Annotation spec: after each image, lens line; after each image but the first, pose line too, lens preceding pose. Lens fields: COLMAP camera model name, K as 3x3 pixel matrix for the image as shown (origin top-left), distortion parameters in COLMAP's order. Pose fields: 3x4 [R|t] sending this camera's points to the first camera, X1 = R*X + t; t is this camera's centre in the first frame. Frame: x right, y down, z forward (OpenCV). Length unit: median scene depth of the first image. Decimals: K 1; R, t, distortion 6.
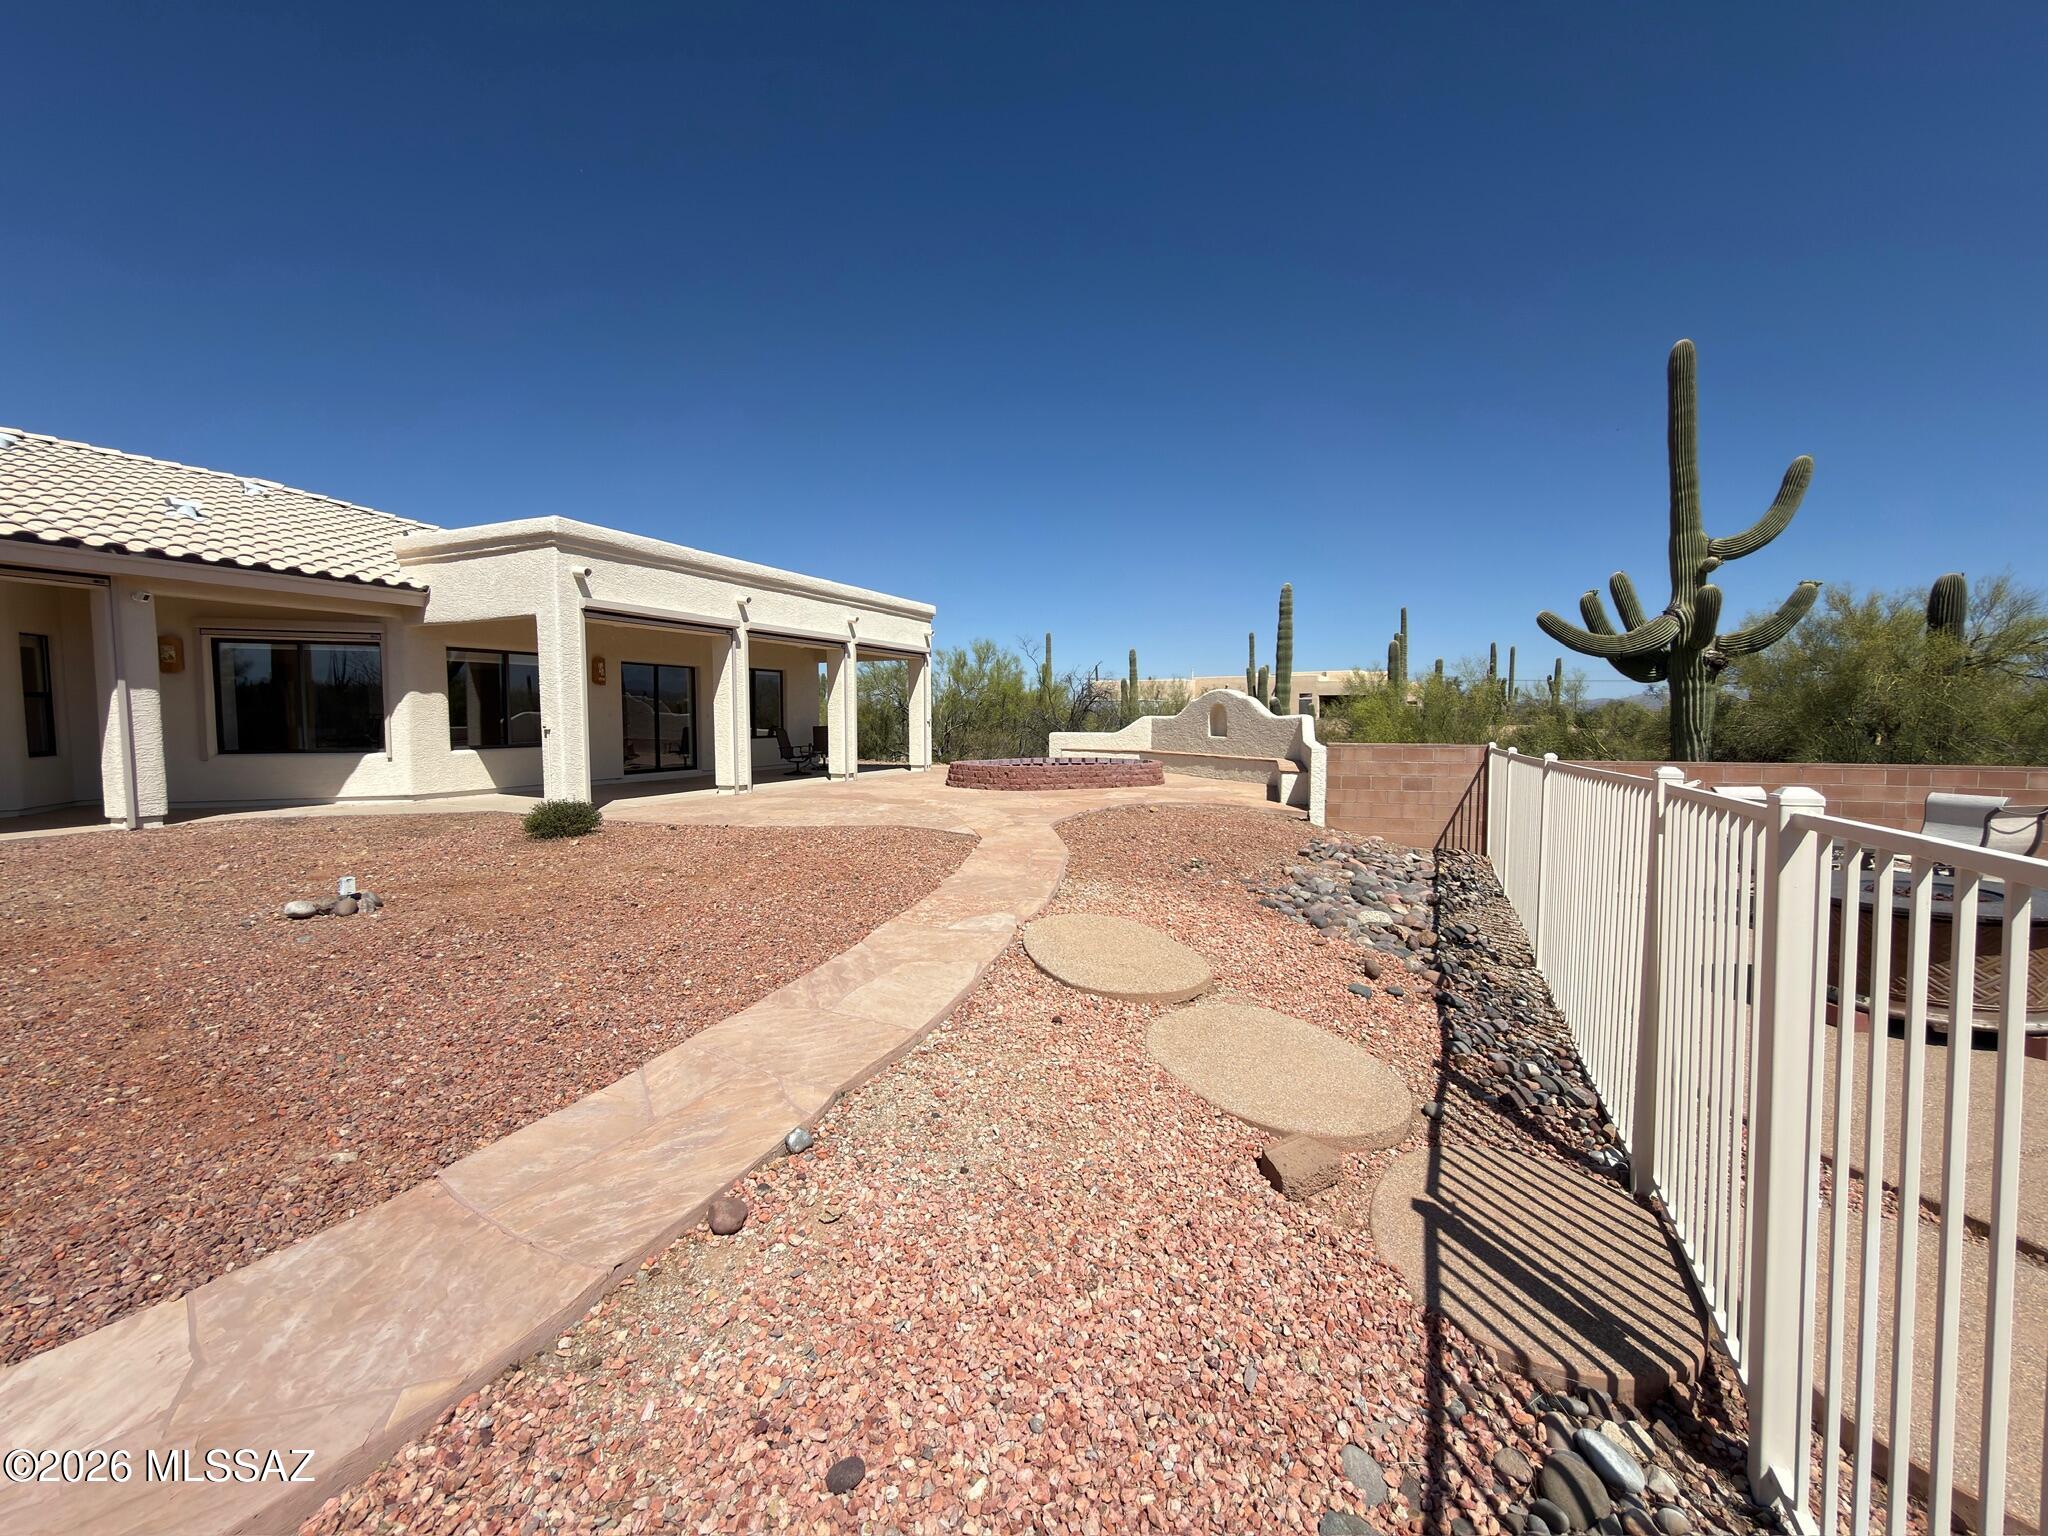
lens RADIAL K [[820.3, 0, 1026.8], [0, 820.3, 764.2], [0, 0, 1]] dist [-0.000231, -0.000345]
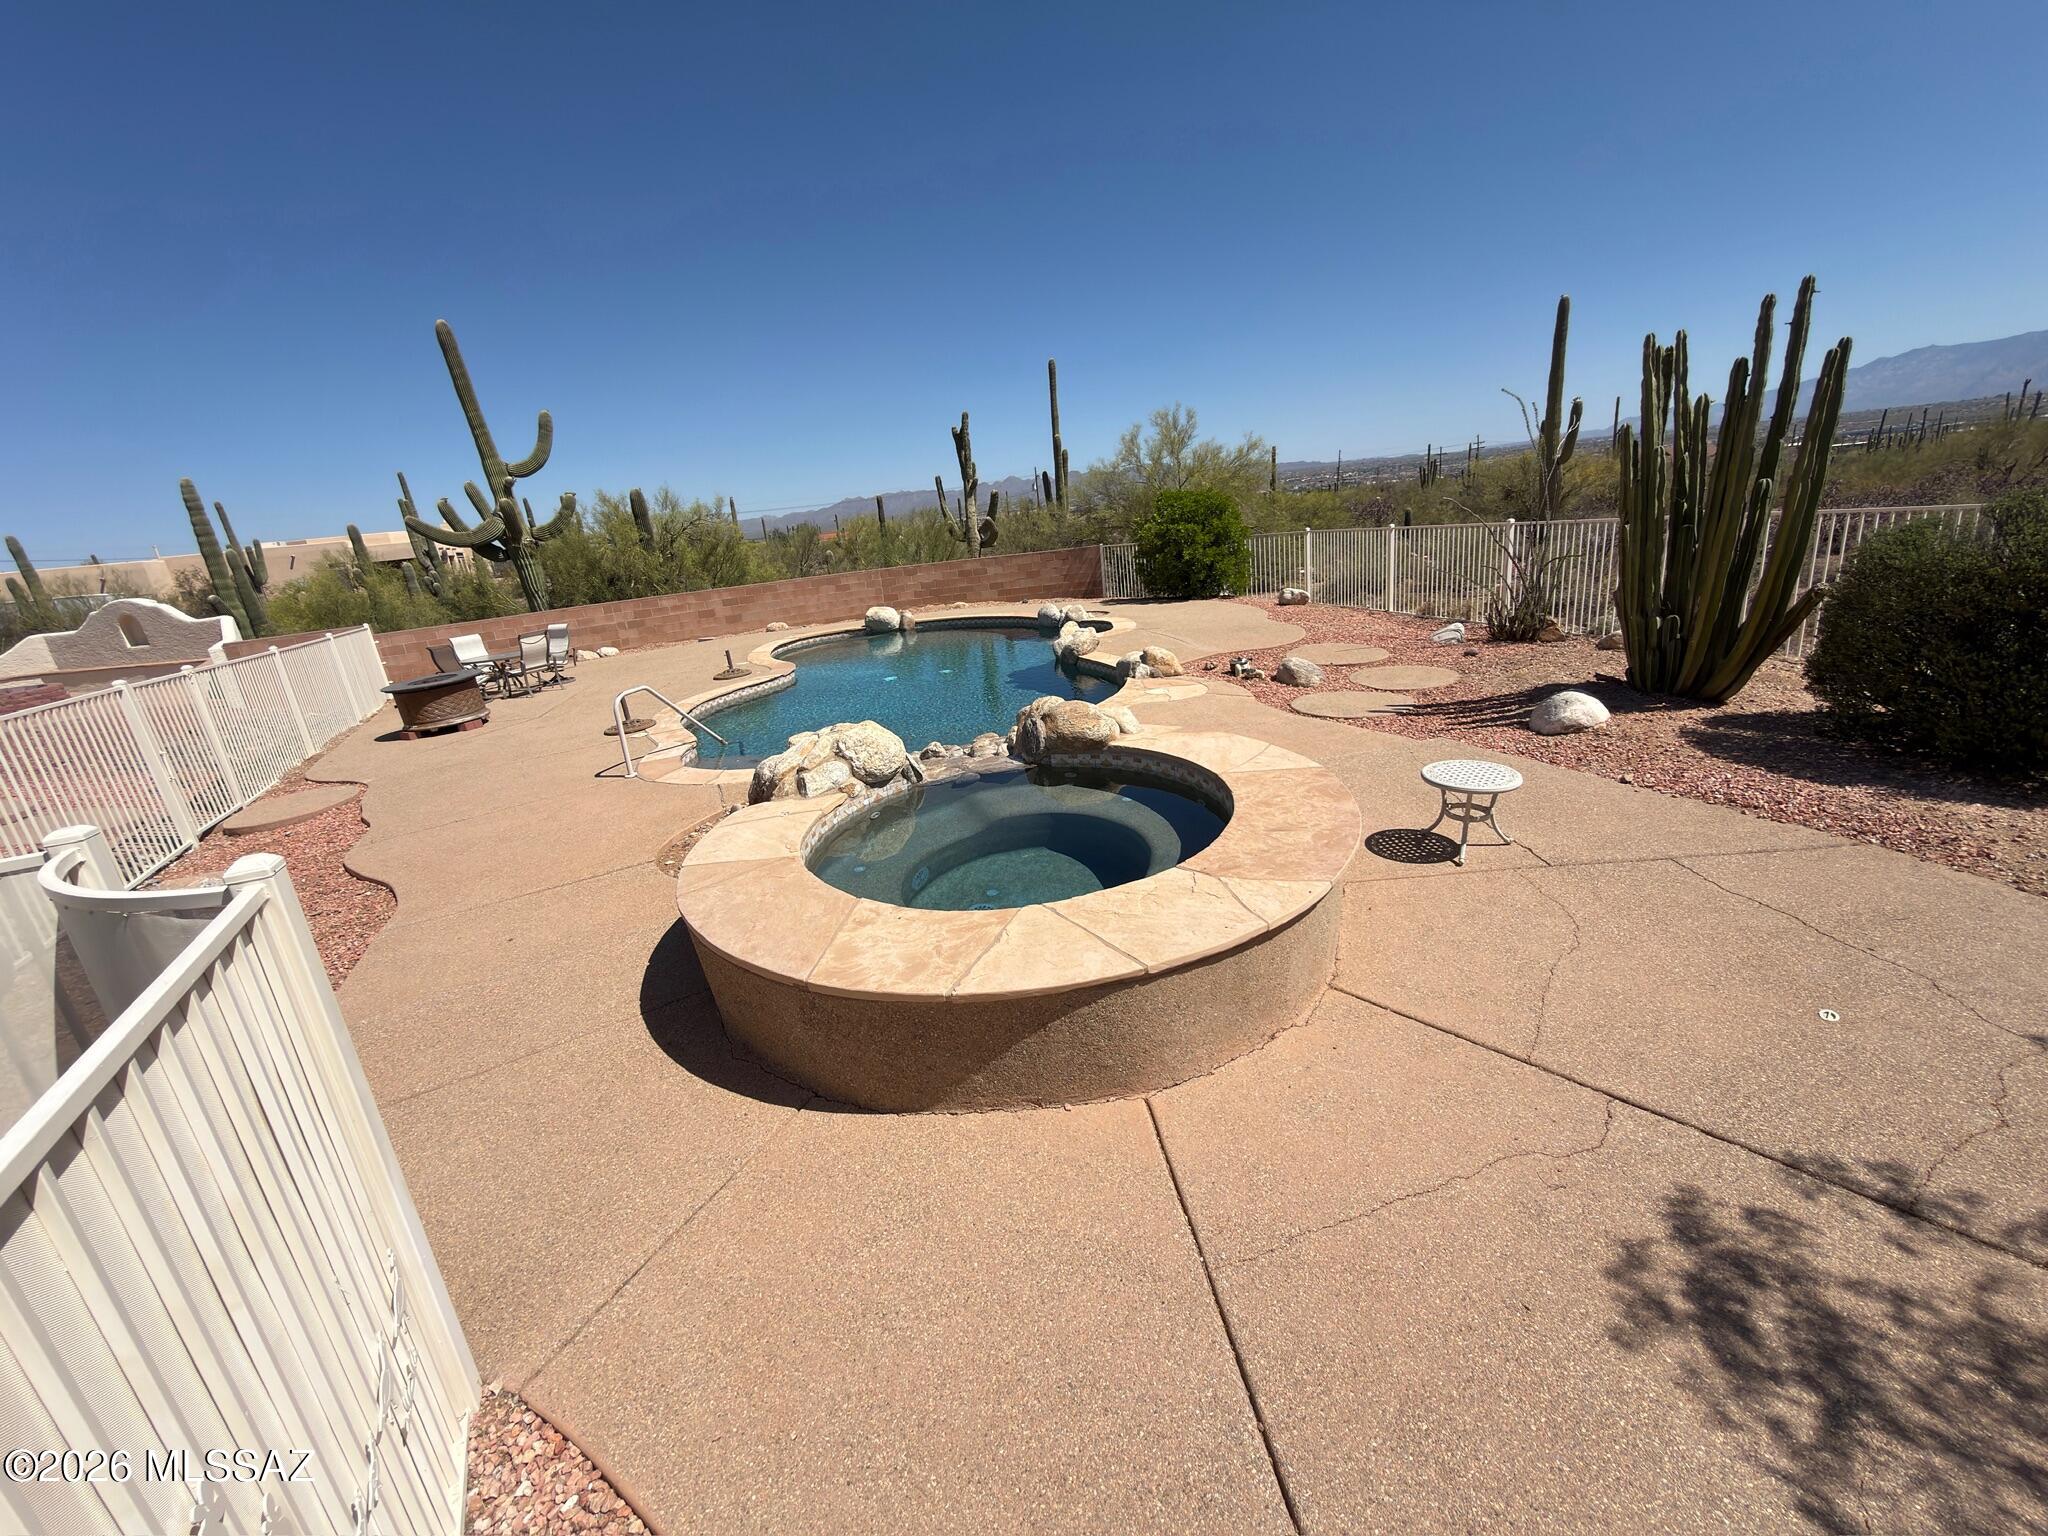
lens RADIAL K [[820.3, 0, 1031.4], [0, 820.3, 772.8], [0, 0, 1]] dist [-0.000231, -0.000345]
pose [[0.559020, -0.304118, 0.771368, 0.028161], [0.147509, 0.951944, 0.268410, 0.009434], [-0.815928, -0.036262, 0.577016, -0.759100]]
